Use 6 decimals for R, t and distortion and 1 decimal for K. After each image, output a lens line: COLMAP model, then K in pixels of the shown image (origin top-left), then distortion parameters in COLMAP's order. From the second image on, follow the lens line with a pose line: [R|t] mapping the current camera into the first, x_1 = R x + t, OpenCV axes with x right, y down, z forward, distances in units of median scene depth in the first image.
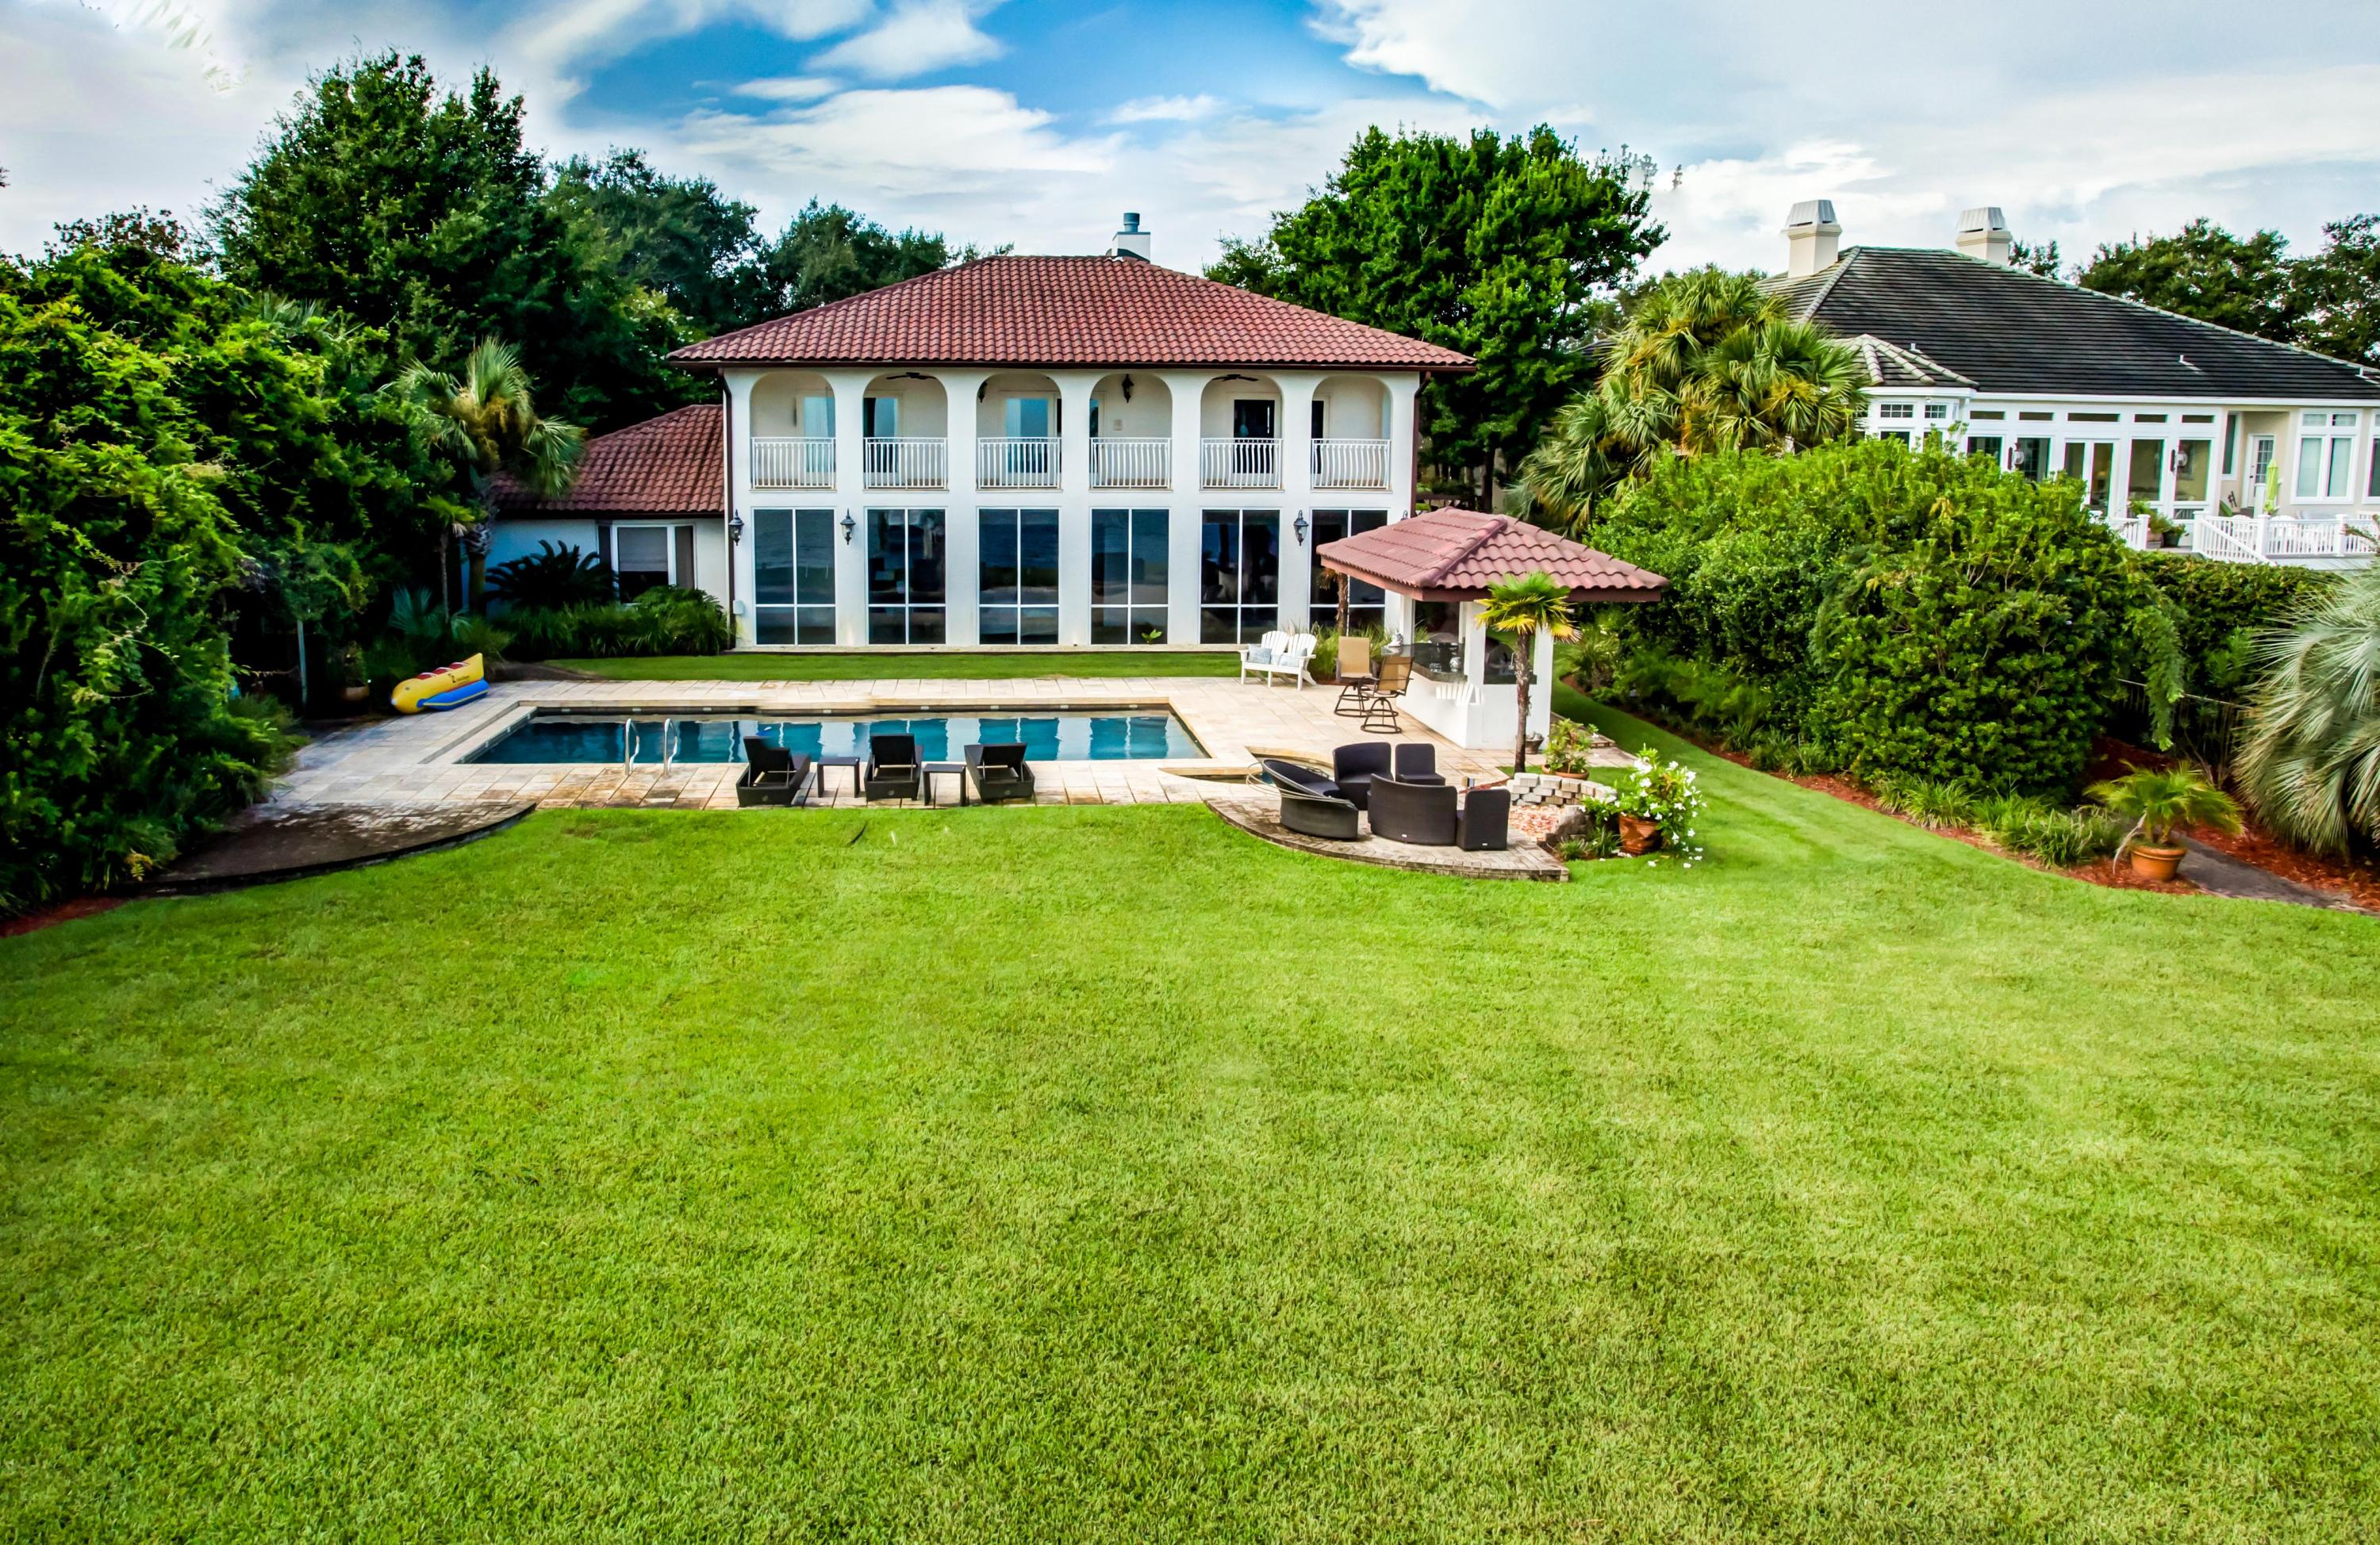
lens RADIAL K [[1620.2, 0, 1055.3], [0, 1620.2, 635.1], [0, 0, 1]] dist [-0.037170, 0.004143]
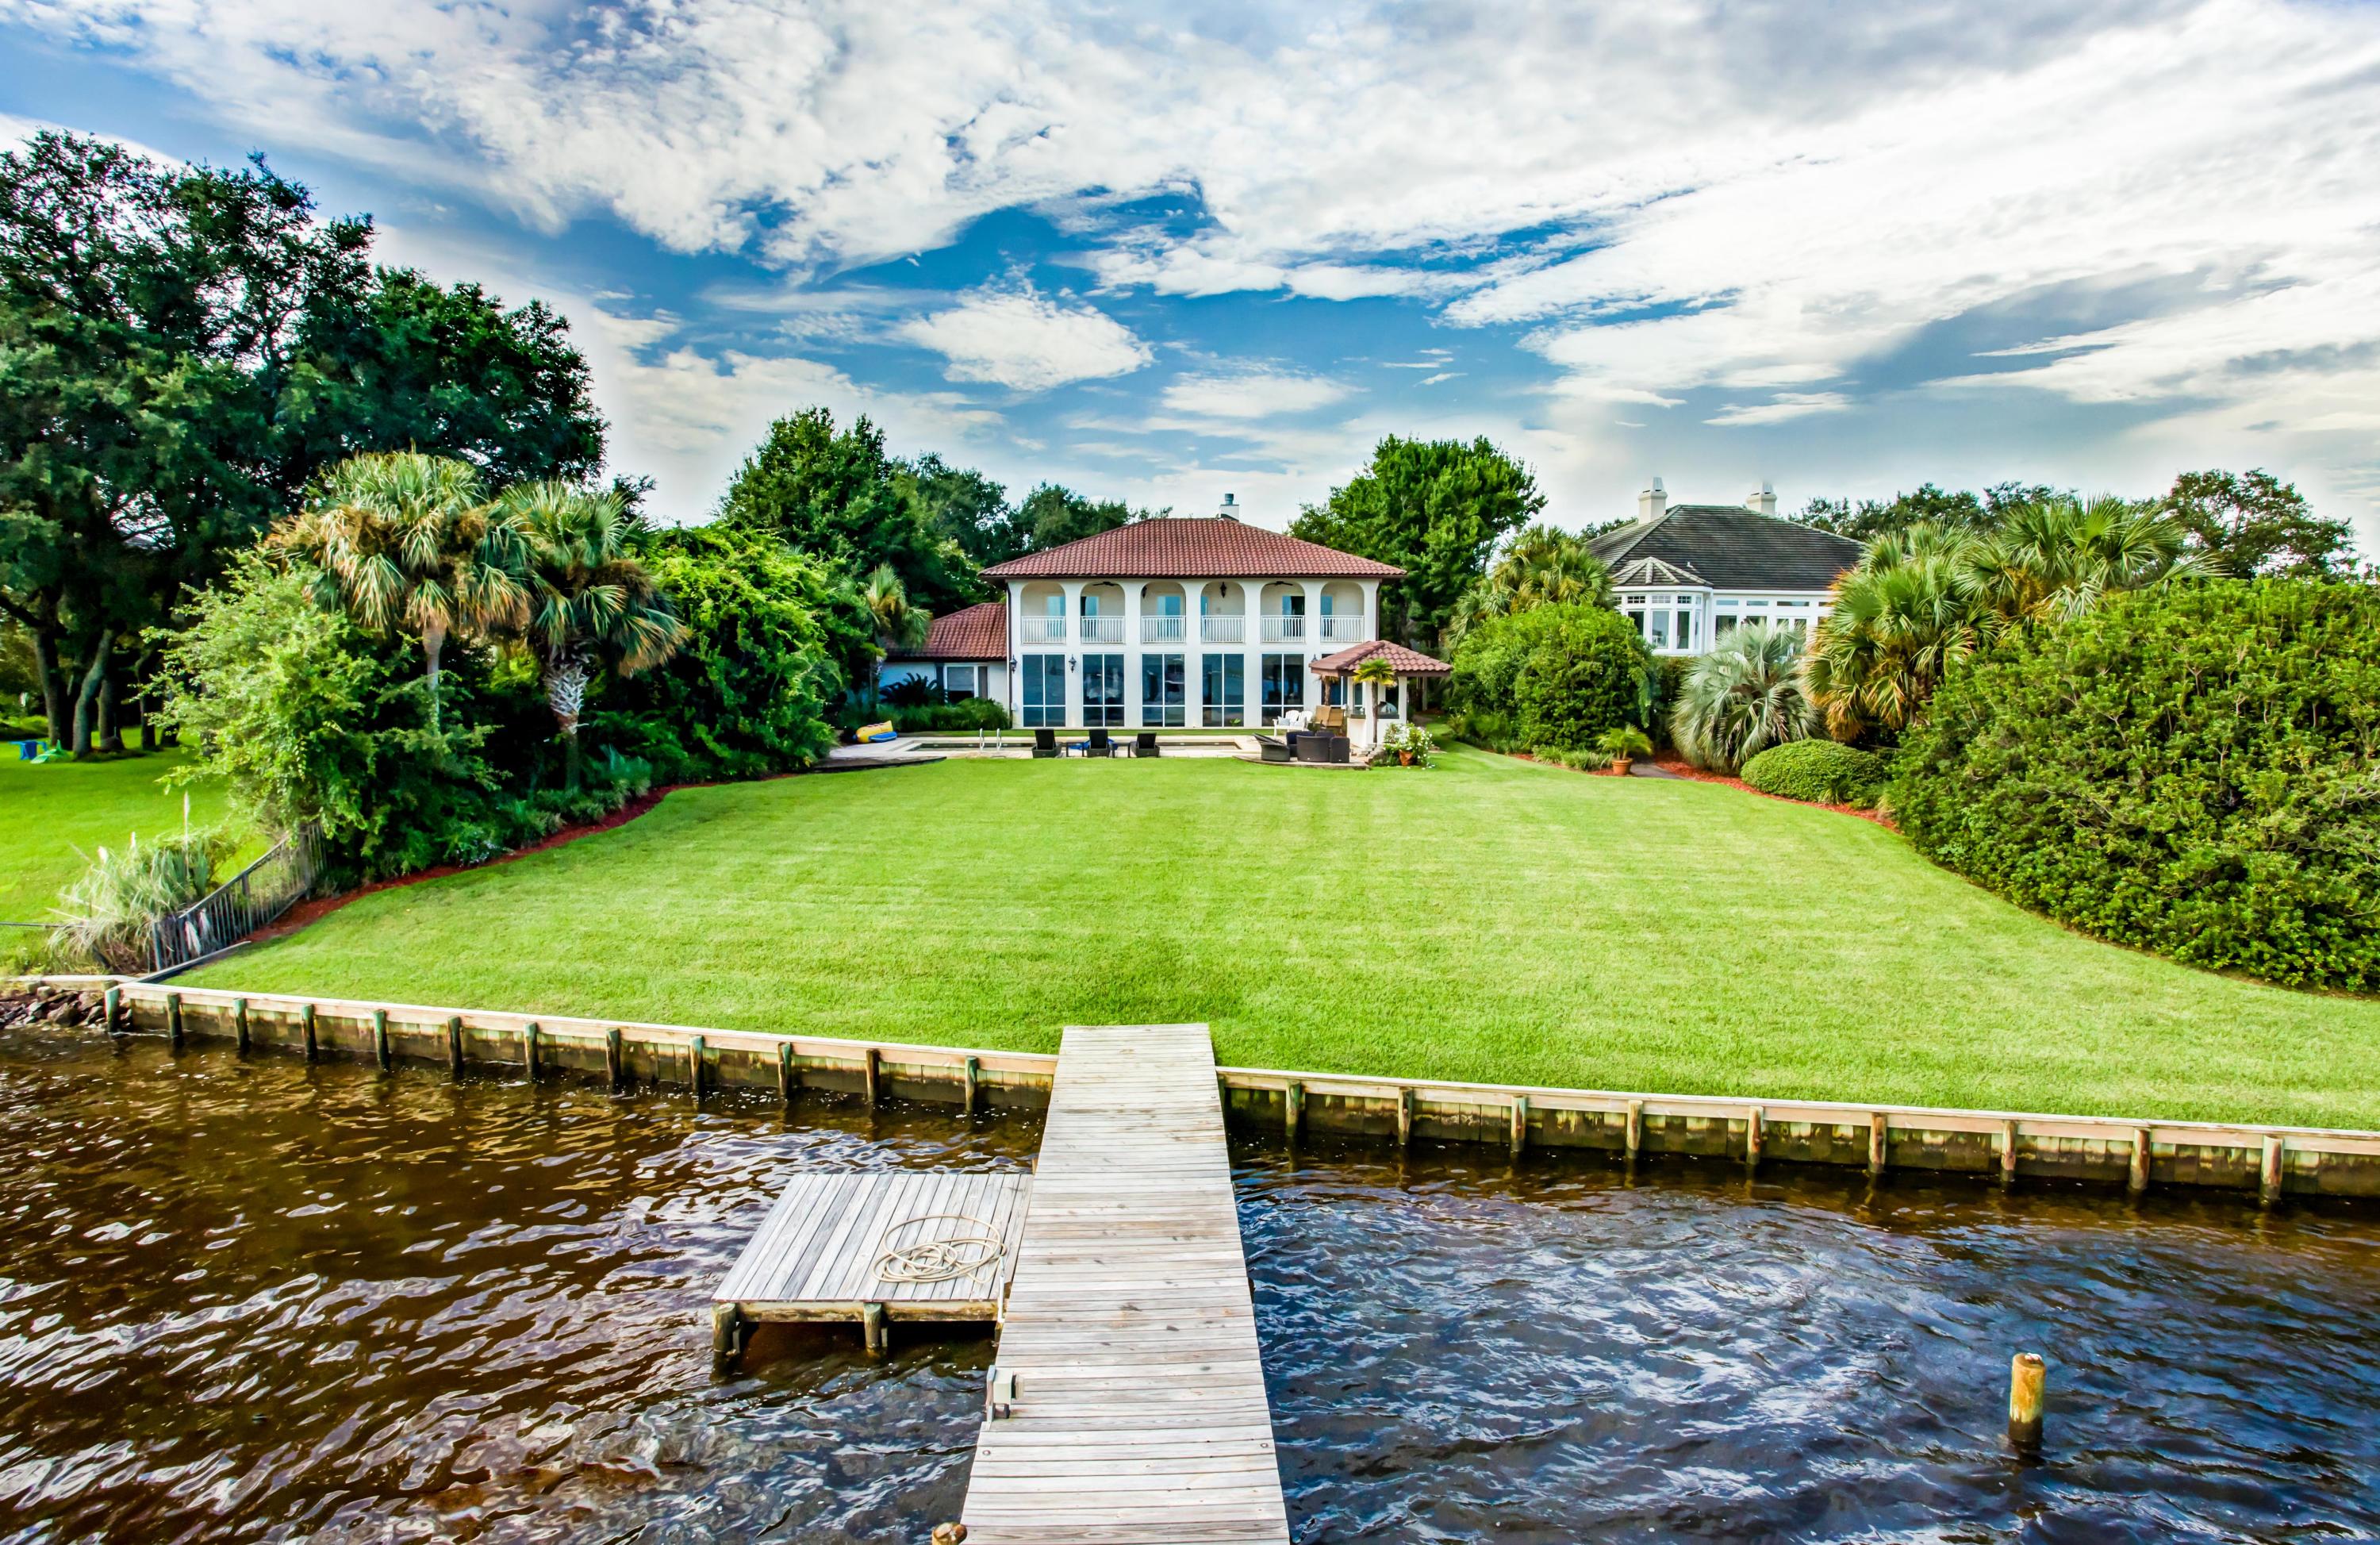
lens RADIAL K [[1371.5, 0, 1190.0], [0, 1371.5, 772.5], [0, 0, 1]] dist [-0.032249, -0.000644]
pose [[0.999632, -0.005020, -0.026655, 0.049190], [0.003976, 0.999227, -0.039102, 0.119601], [0.026831, 0.038981, 0.998880, -0.567958]]
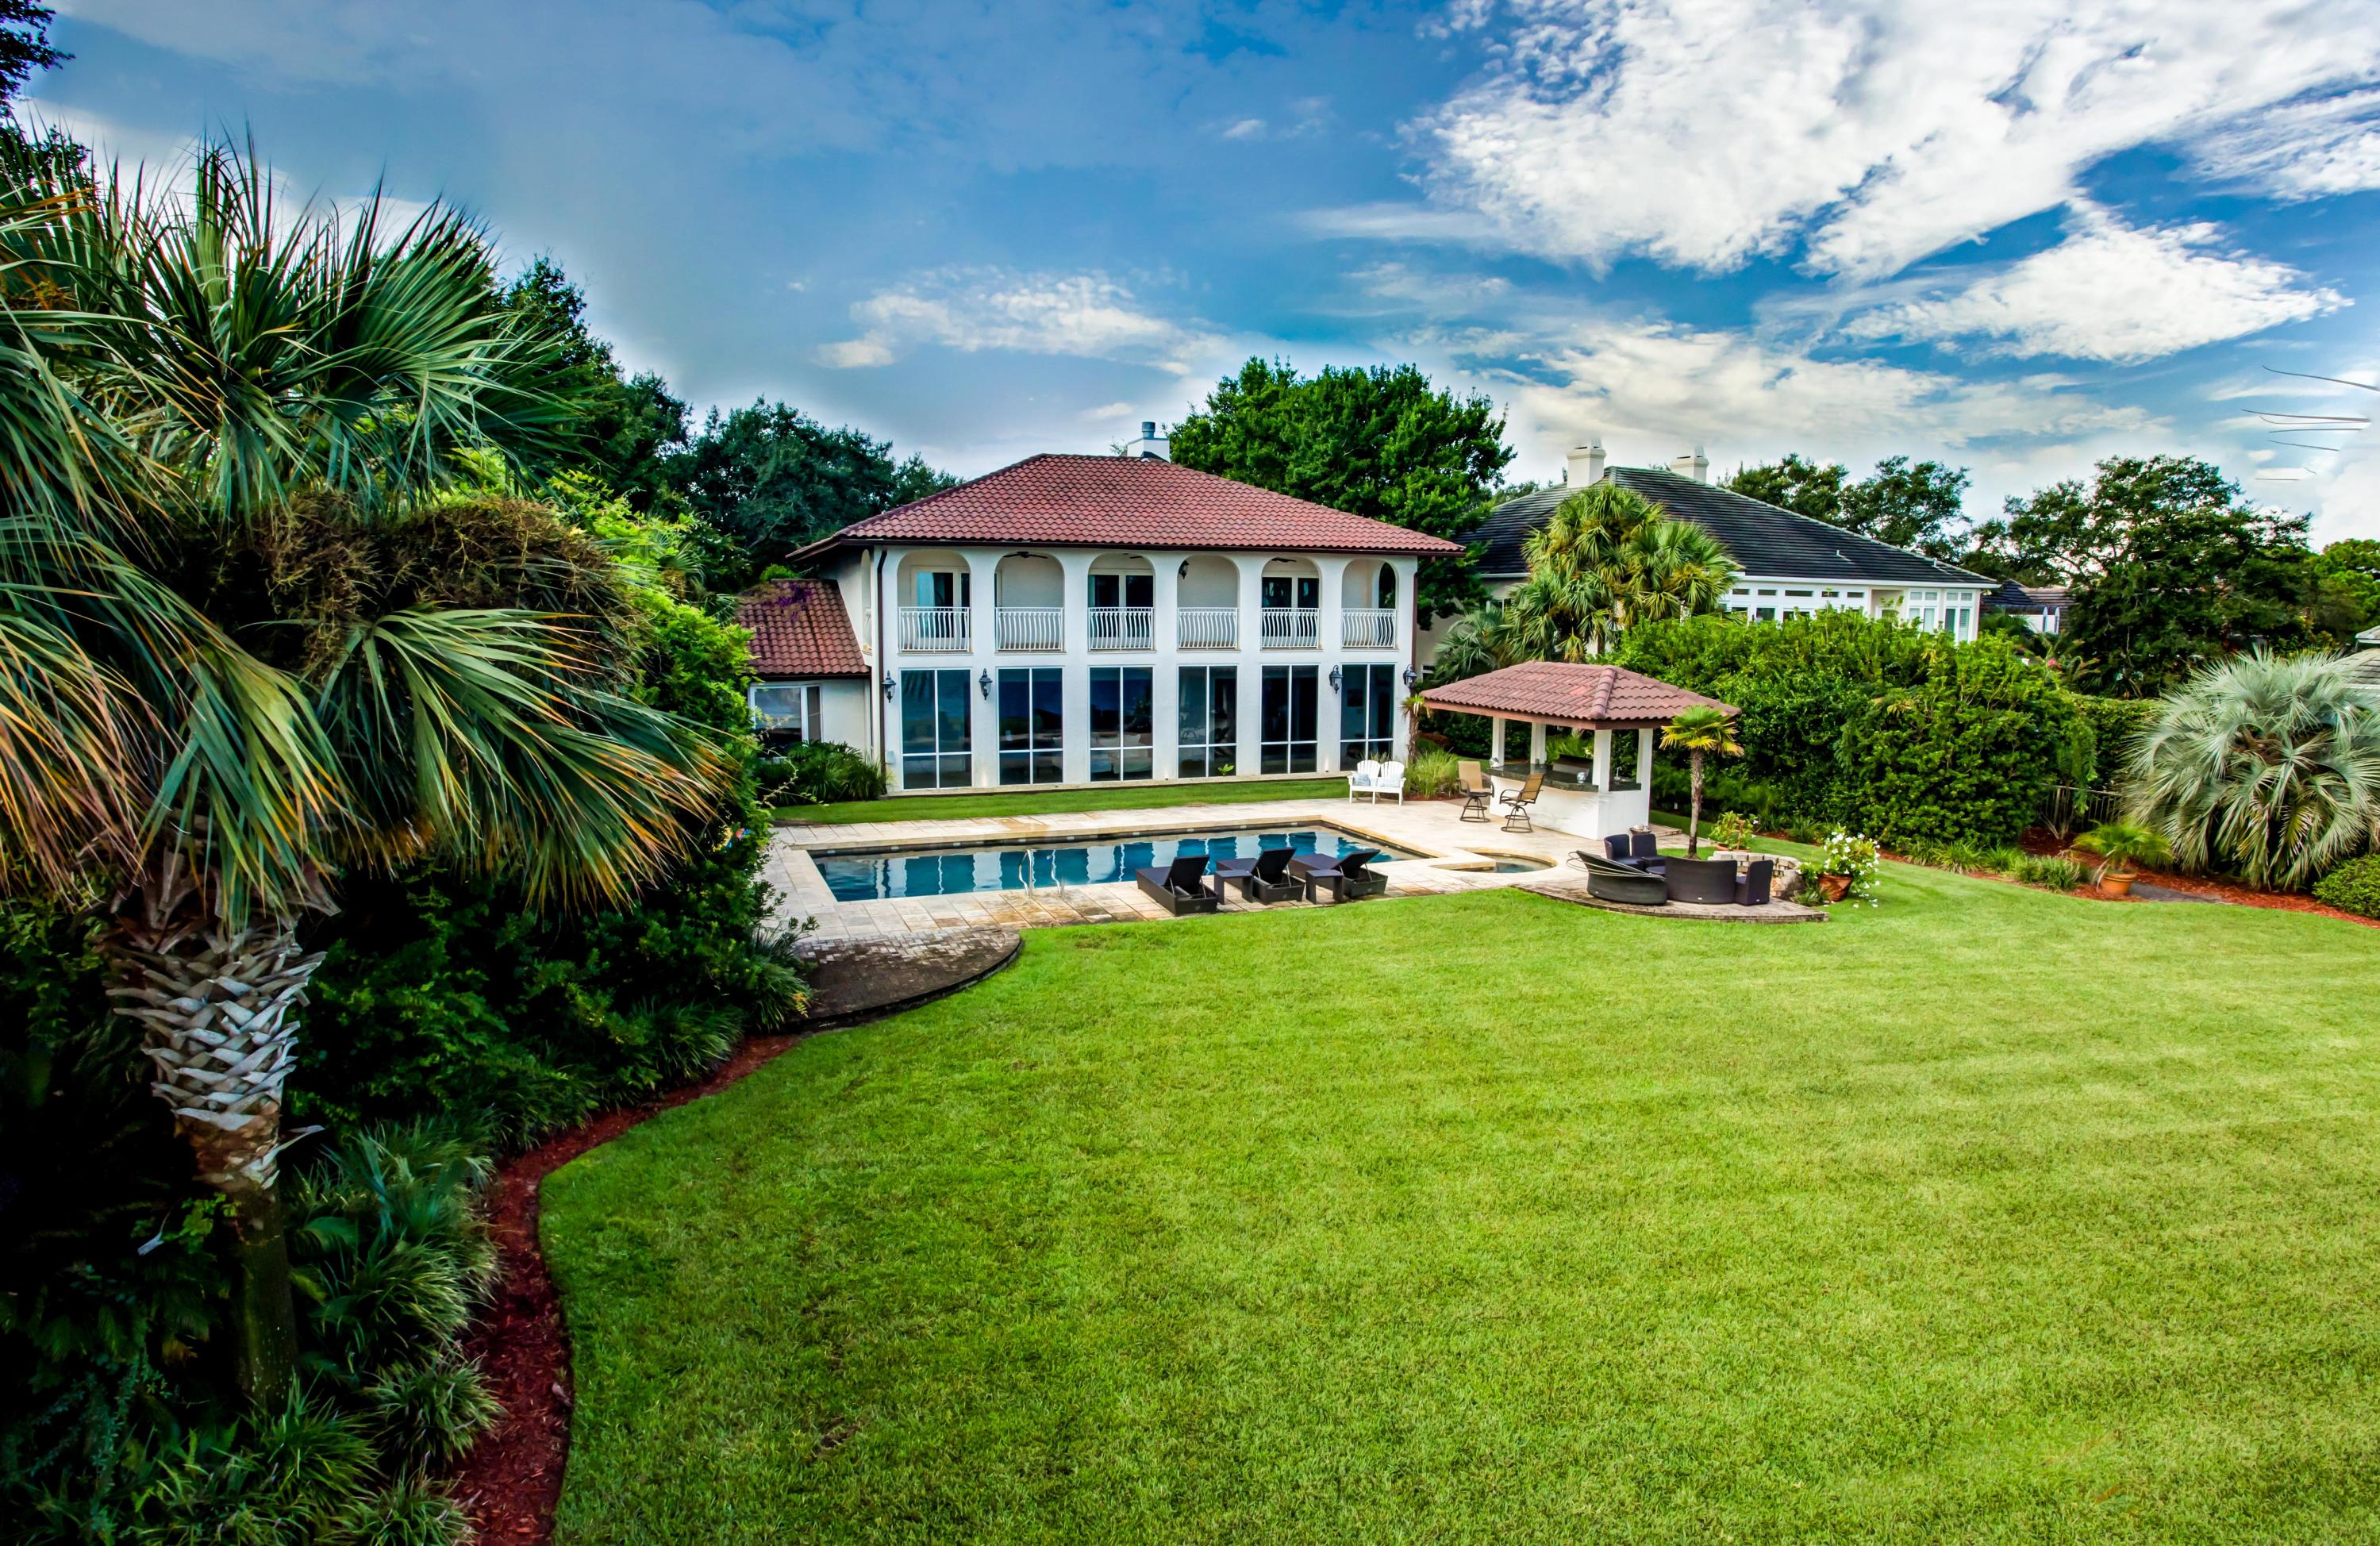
lens RADIAL K [[1371.3, 0, 1190.0], [0, 1371.3, 773.0], [0, 0, 1]] dist [-0.032249, -0.000644]
pose [[0.952010, -0.036116, 0.303930, -0.281006], [0.037794, 0.999286, 0.000362, 0.001596], [-0.303726, 0.011142, 0.952694, 0.022777]]
